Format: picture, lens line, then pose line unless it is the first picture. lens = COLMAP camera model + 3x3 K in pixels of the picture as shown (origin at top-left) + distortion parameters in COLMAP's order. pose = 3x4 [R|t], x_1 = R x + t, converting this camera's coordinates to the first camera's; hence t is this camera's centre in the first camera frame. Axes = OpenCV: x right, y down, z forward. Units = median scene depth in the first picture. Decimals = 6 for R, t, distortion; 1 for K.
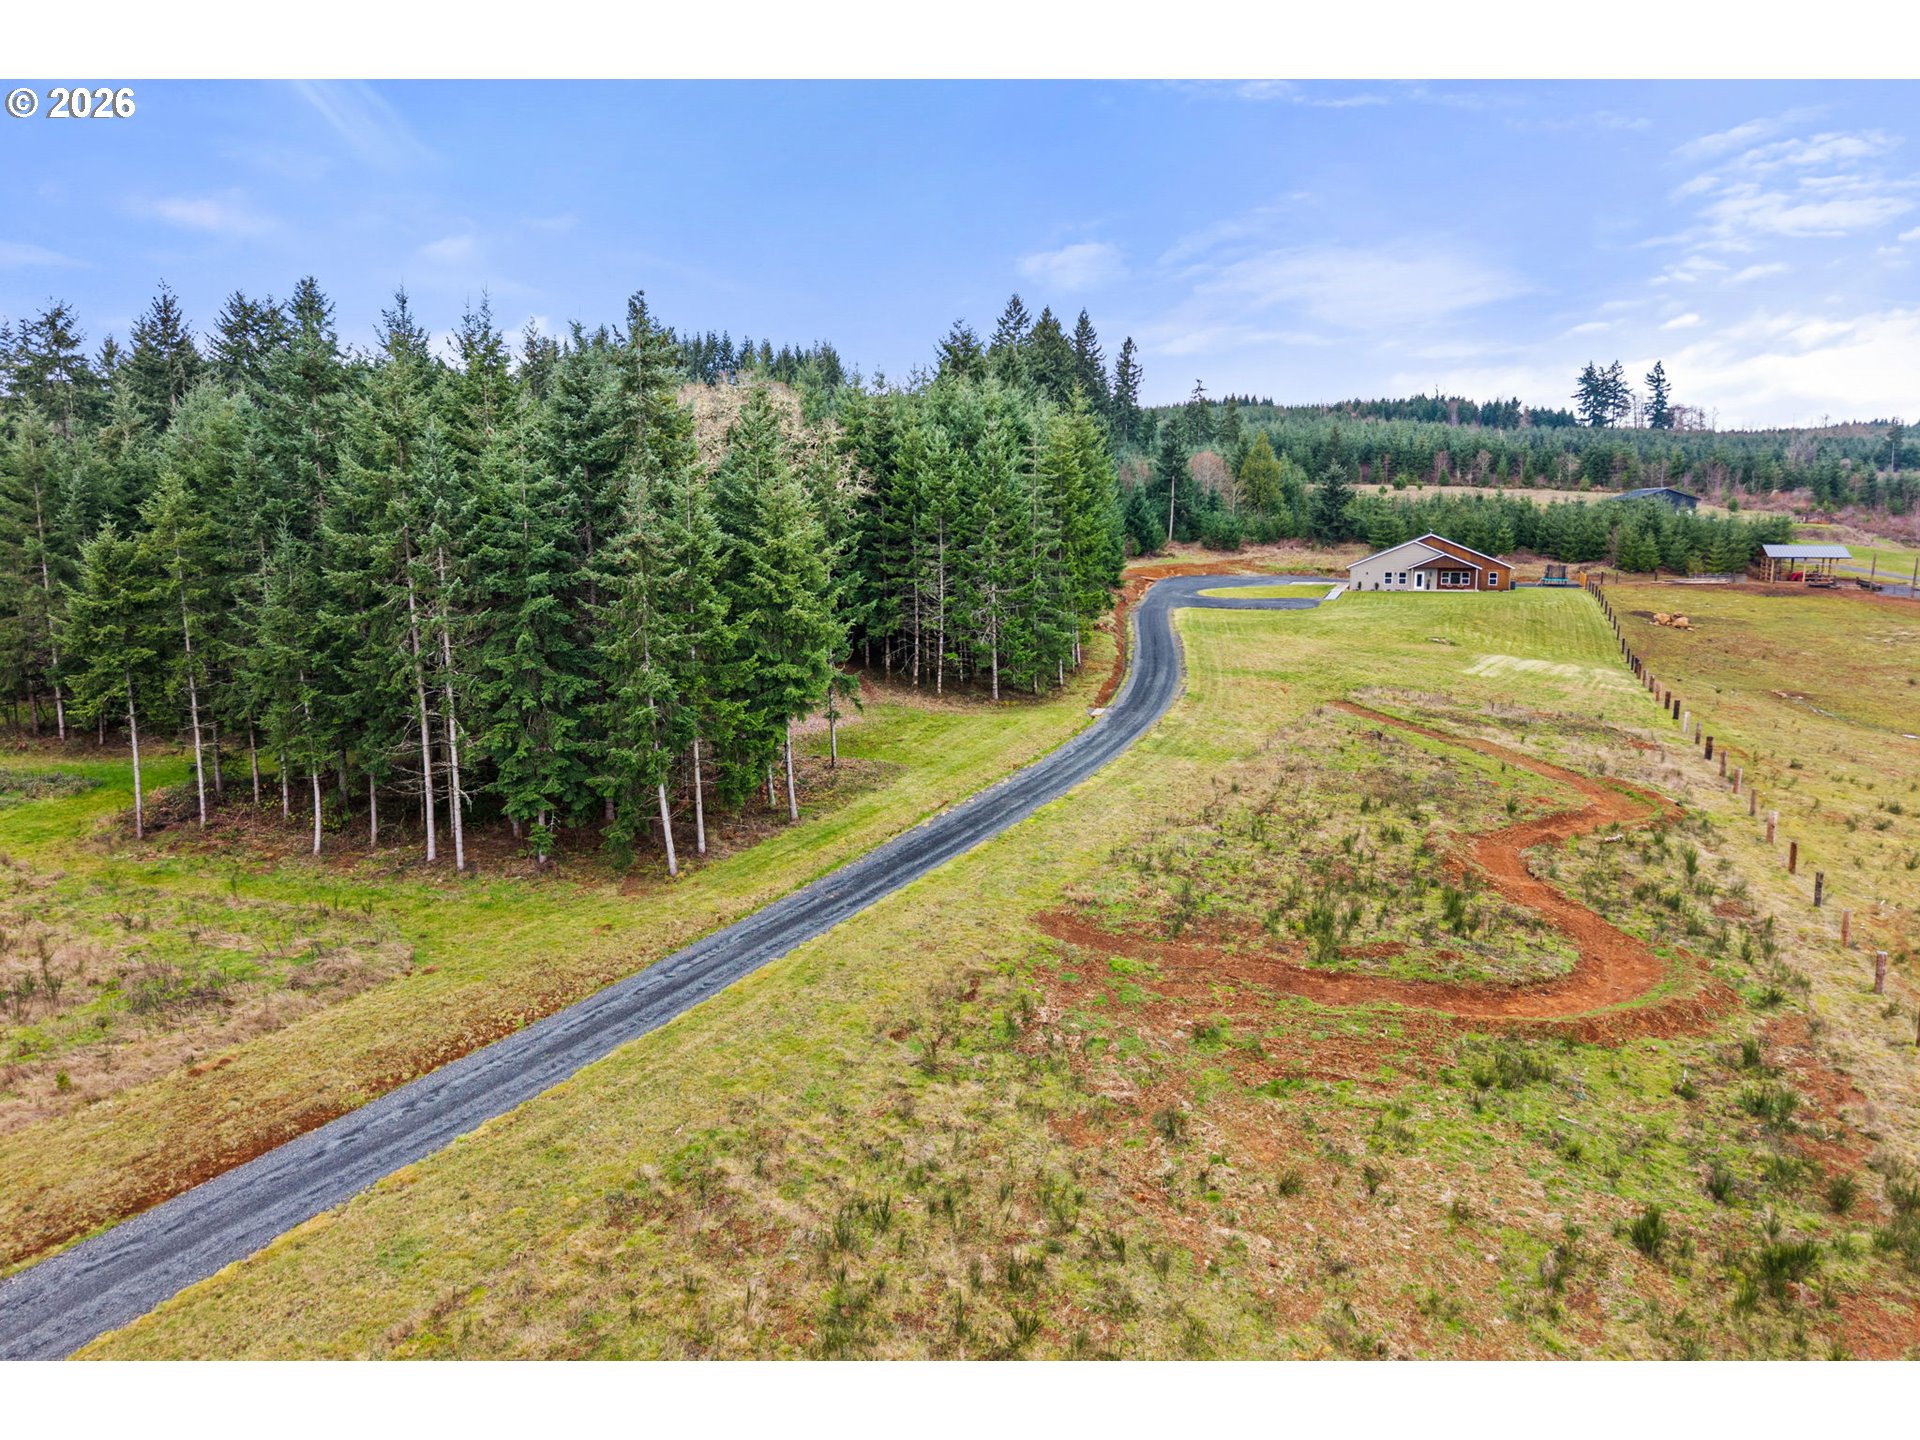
lens RADIAL K [[1257.8, 0, 960.0], [0, 1257.8, 720.0], [0, 0, 1]] dist [0.001454, 0.001376]
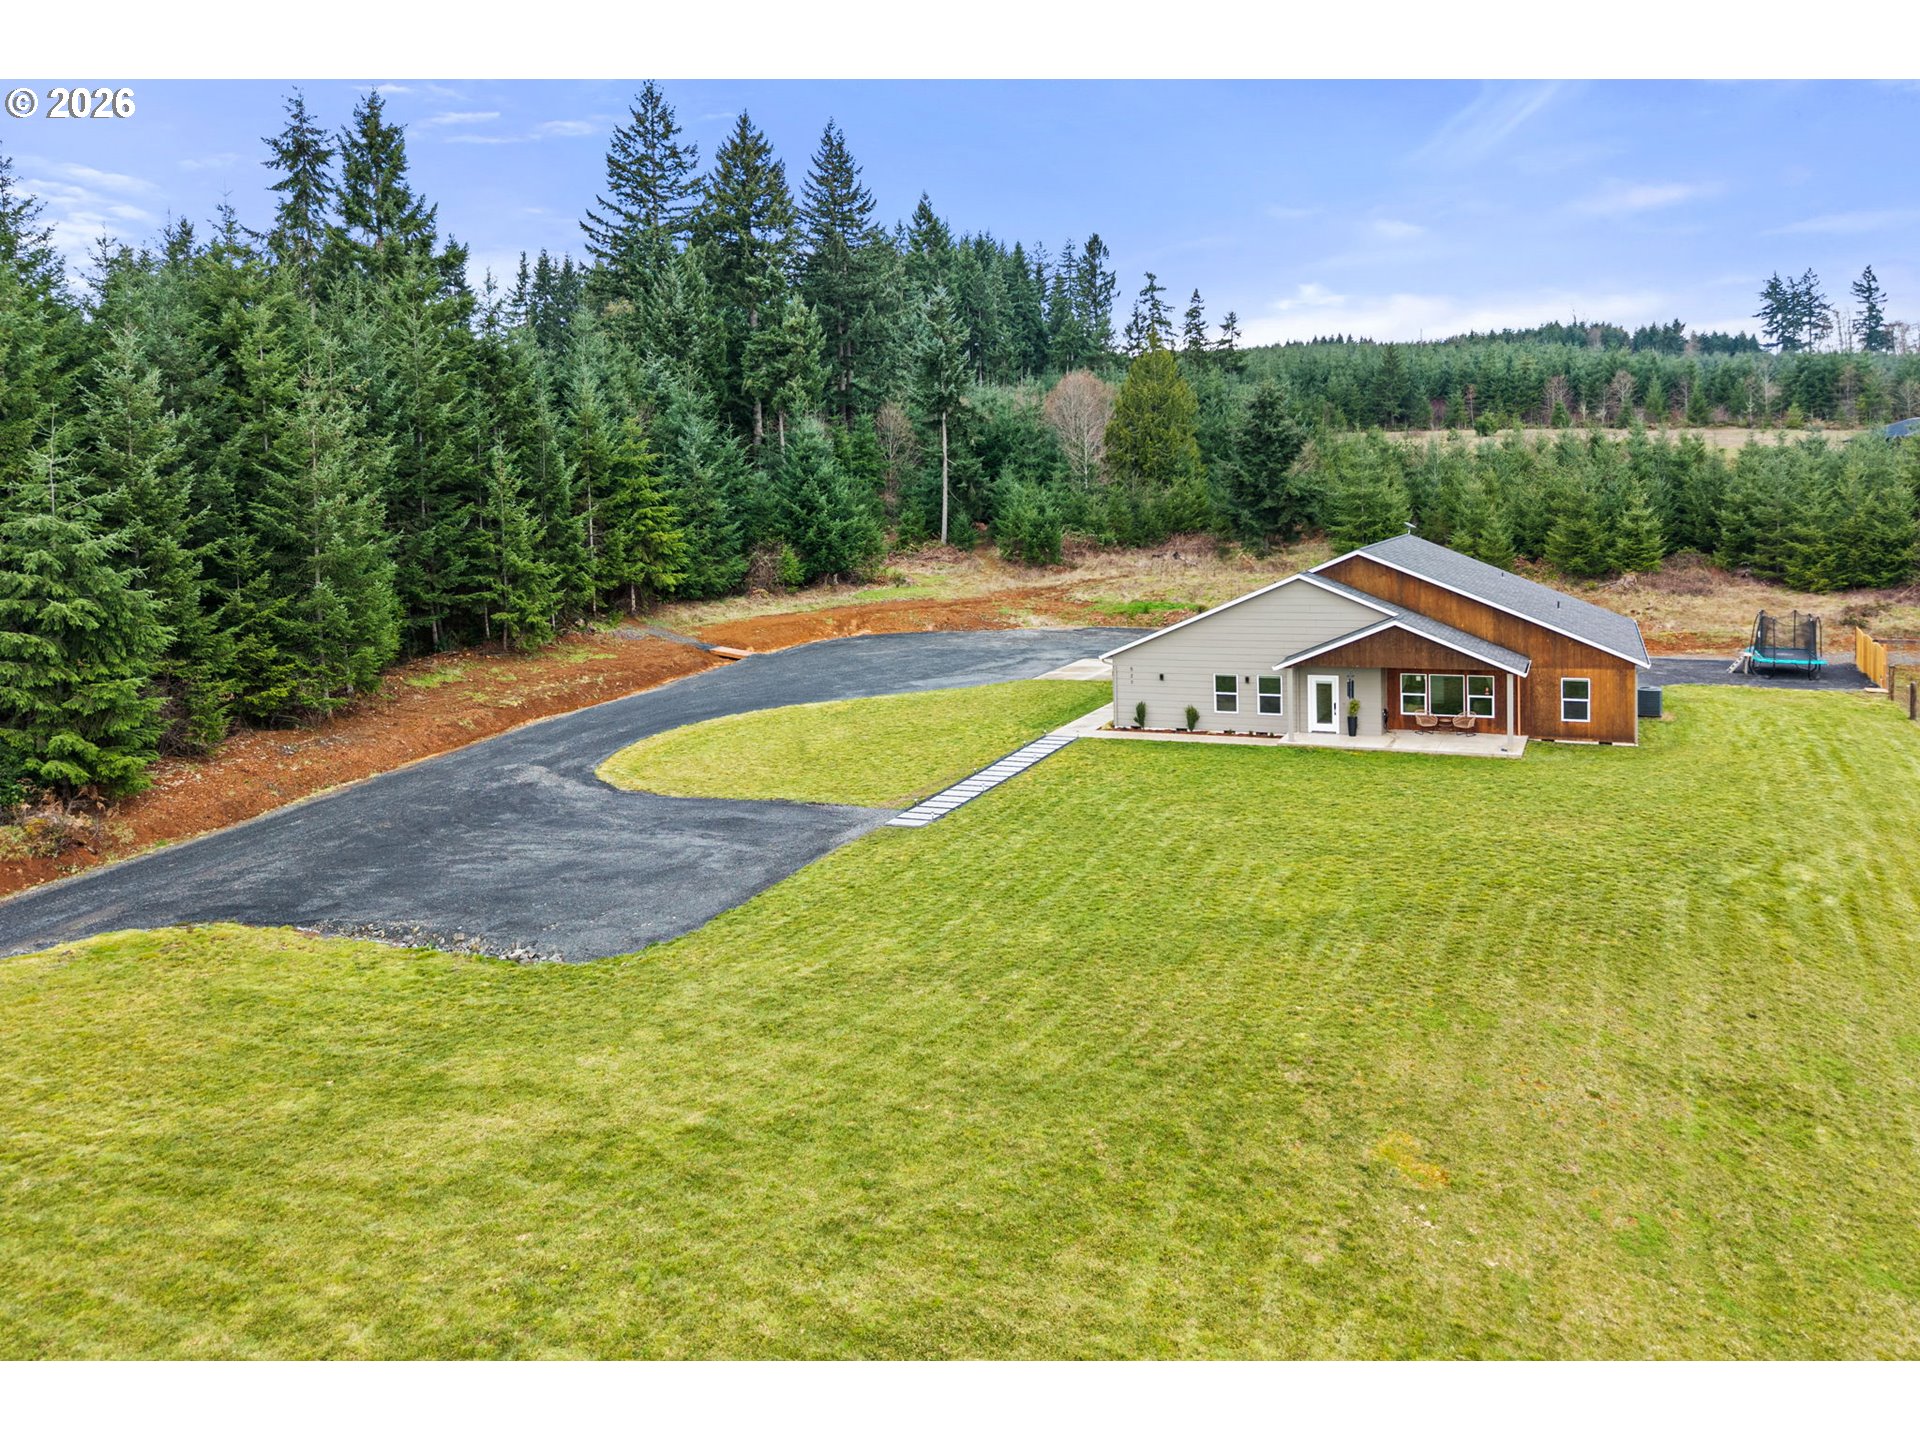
lens RADIAL K [[1312.6, 0, 965.6], [0, 1312.6, 603.0], [0, 0, 1]] dist [0.027899, -0.044457]
pose [[0.995721, -0.017732, -0.090695, 0.217308], [0.011185, 0.997328, -0.072193, -0.079752], [0.091733, 0.070870, 0.993259, 0.476958]]
